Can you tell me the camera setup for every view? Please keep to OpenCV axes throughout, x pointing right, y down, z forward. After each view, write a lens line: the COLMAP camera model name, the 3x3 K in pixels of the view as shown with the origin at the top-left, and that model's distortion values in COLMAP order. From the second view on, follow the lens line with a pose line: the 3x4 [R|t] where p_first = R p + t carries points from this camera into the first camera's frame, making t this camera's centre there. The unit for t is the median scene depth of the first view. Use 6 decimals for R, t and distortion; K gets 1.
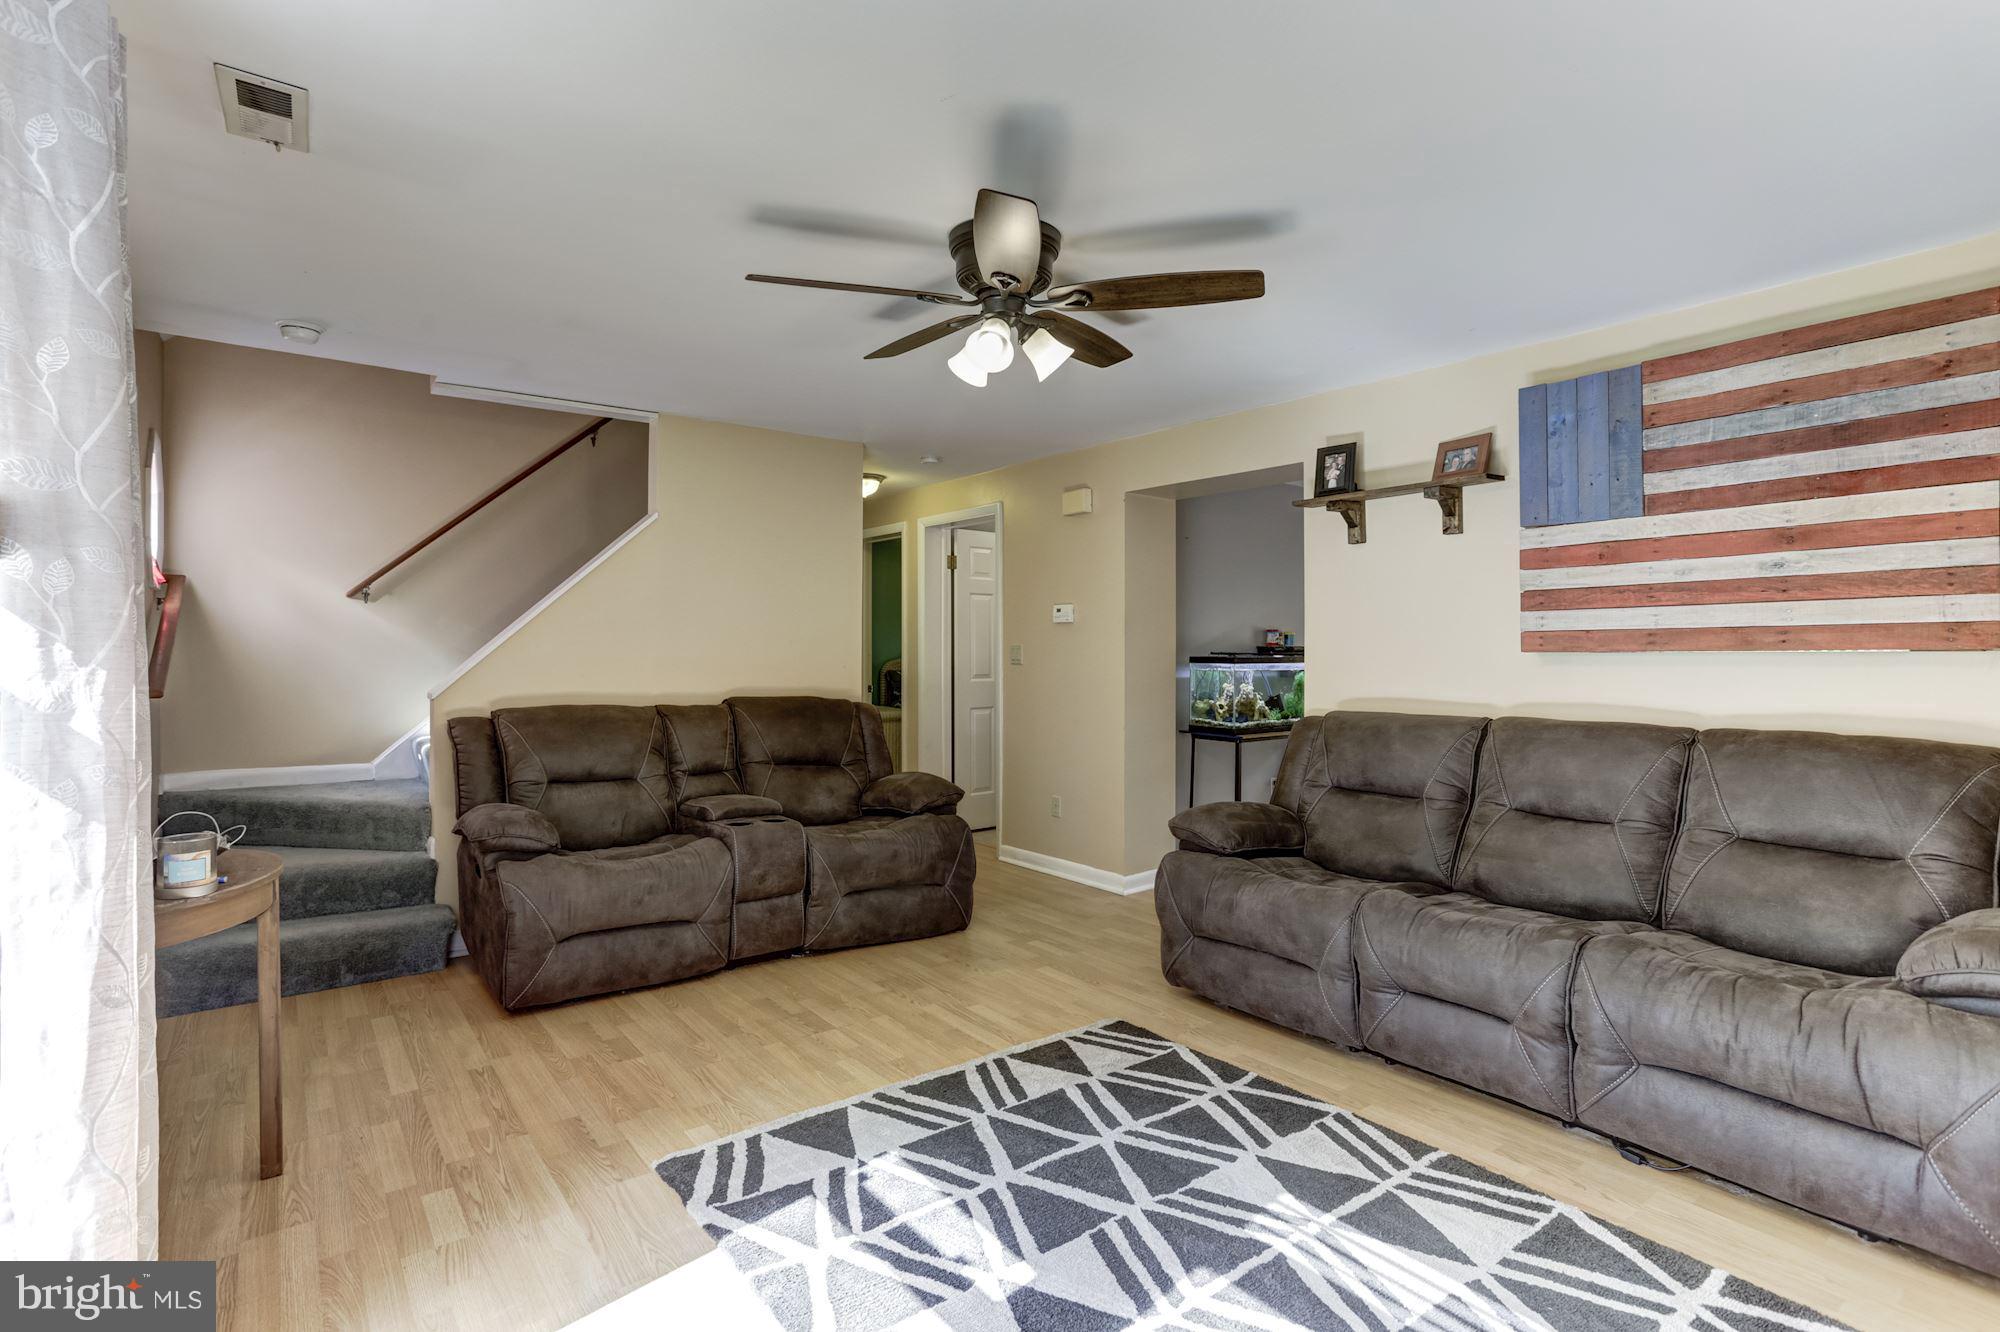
lens RADIAL K [[970.5, 0, 990.0], [0, 970.5, 649.0], [0, 0, 1]] dist [-0.058004, 0.037047]
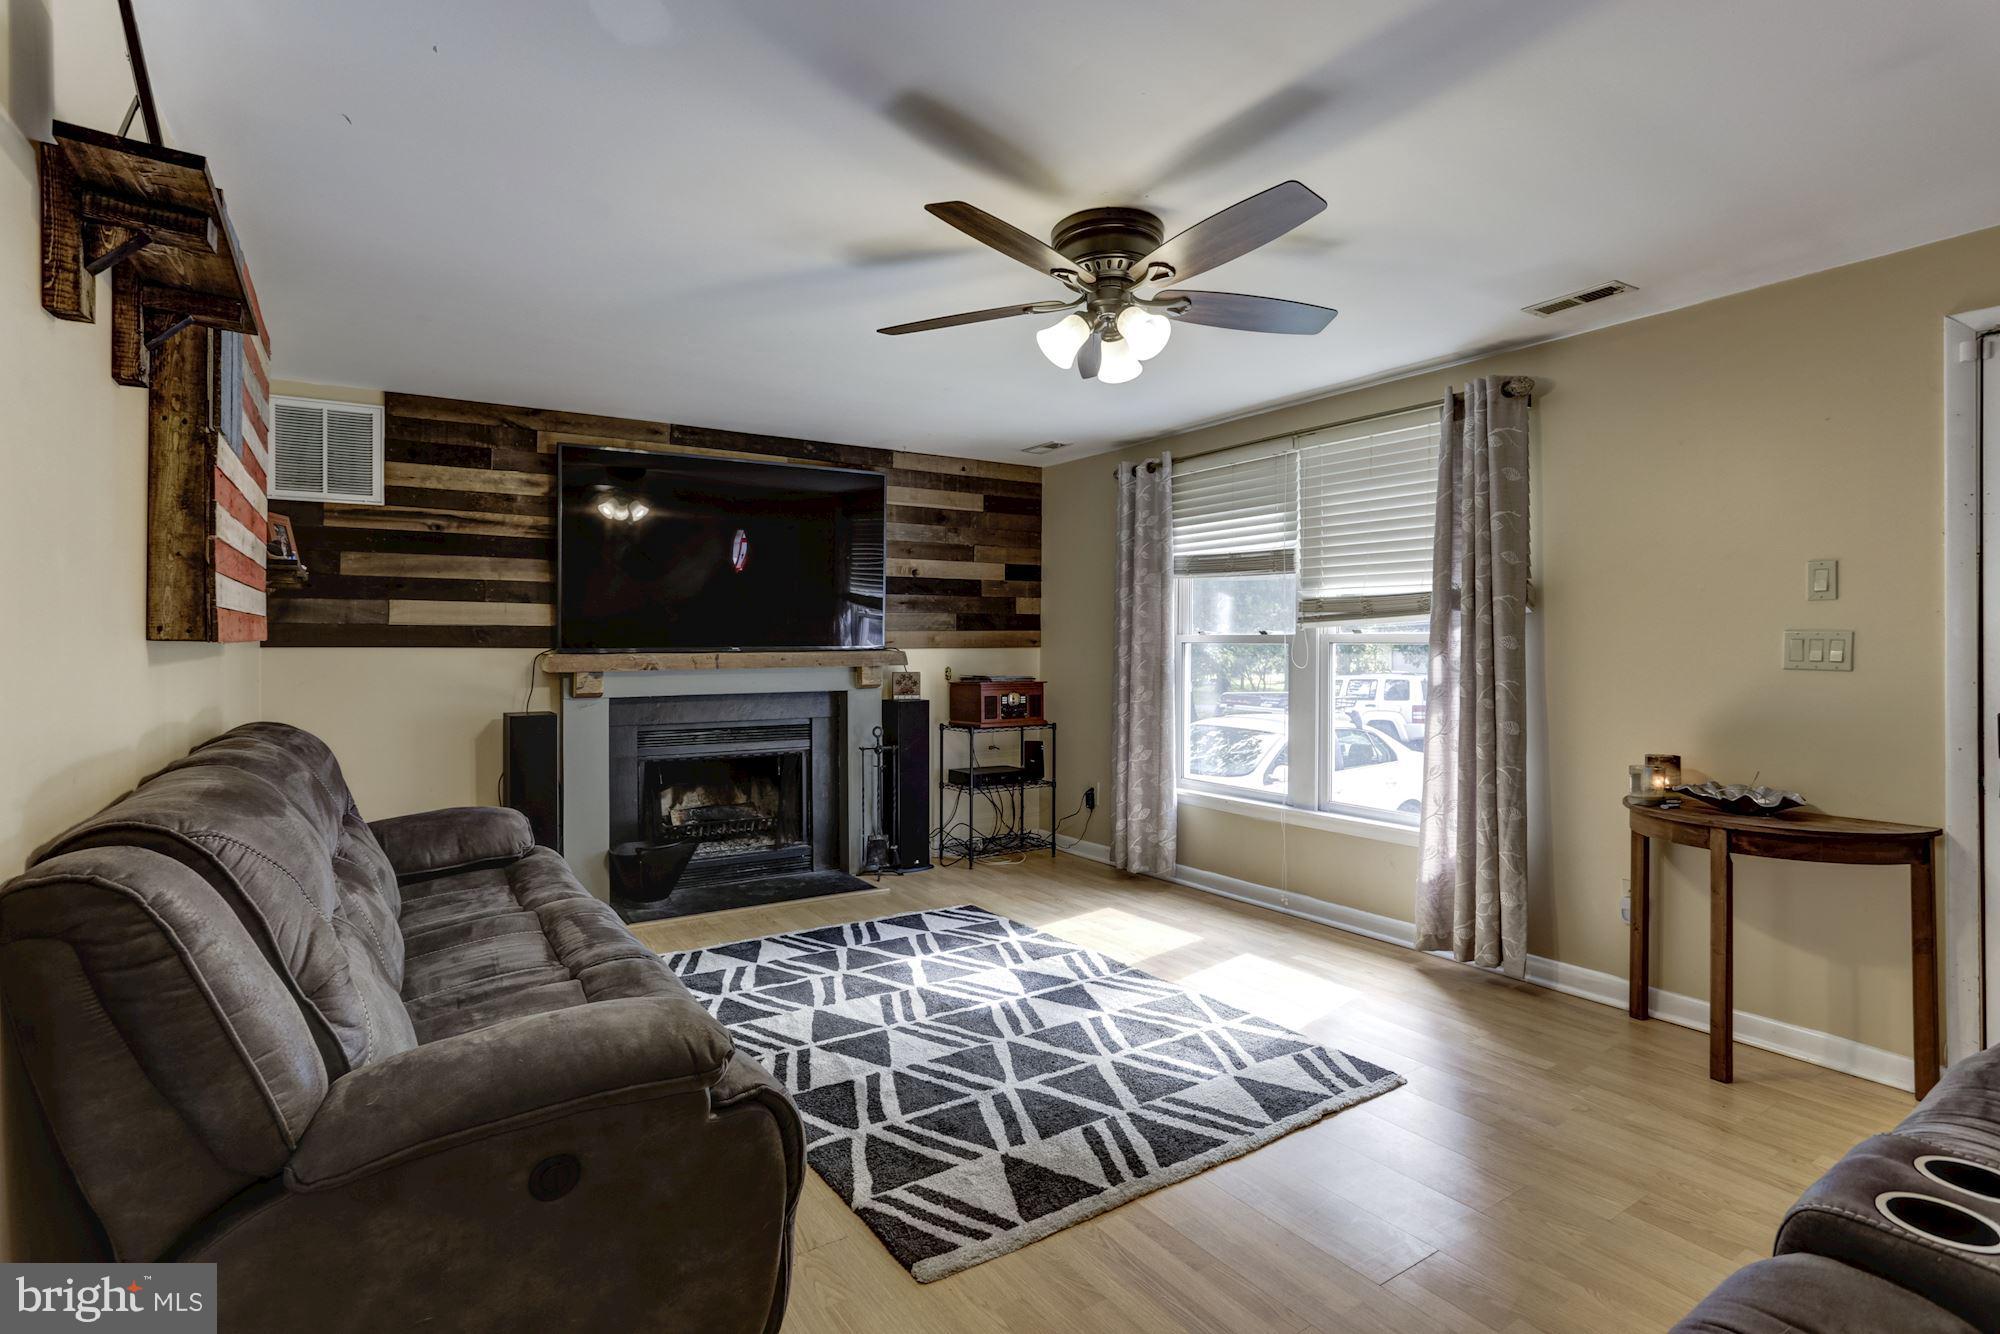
lens RADIAL K [[985.9, 0, 966.9], [0, 985.9, 649.7], [0, 0, 1]] dist [-0.061093, 0.040721]
pose [[-0.995382, 0.000784, 0.095990, 0.060860], [0.001293, 0.999985, 0.005244, 0.005823], [-0.095984, 0.005344, -0.995369, 2.006698]]
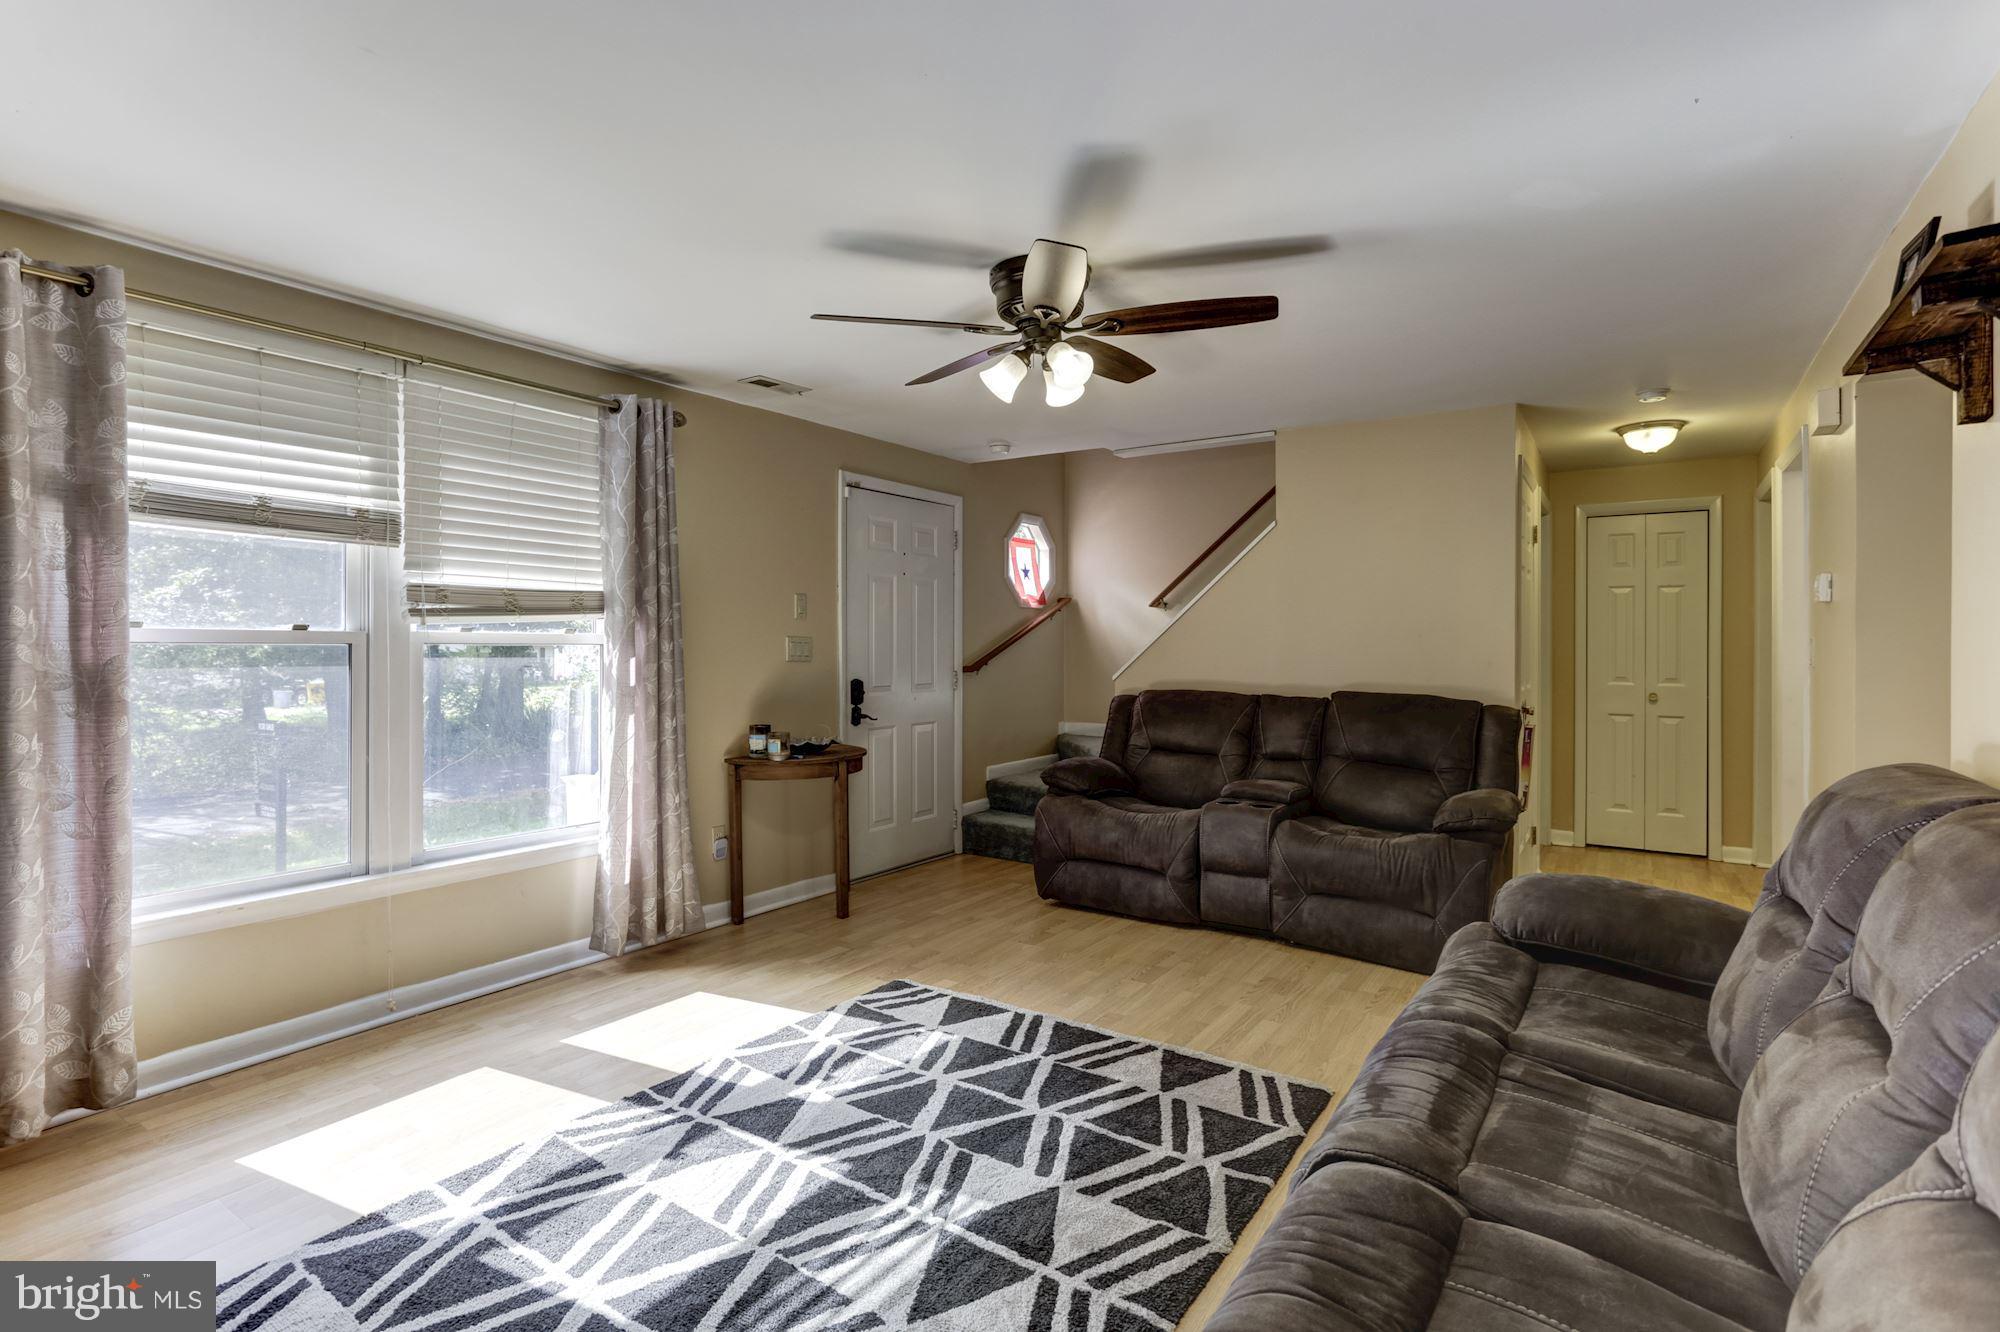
lens RADIAL K [[973.4, 0, 1000.5], [0, 973.4, 629.5], [0, 0, 1]] dist [-0.060008, 0.036771]
pose [[0.321294, -0.014176, -0.946873, 1.051933], [-0.002571, 0.999871, -0.015842, 0.002995], [0.946976, 0.007525, 0.321216, 0.588742]]
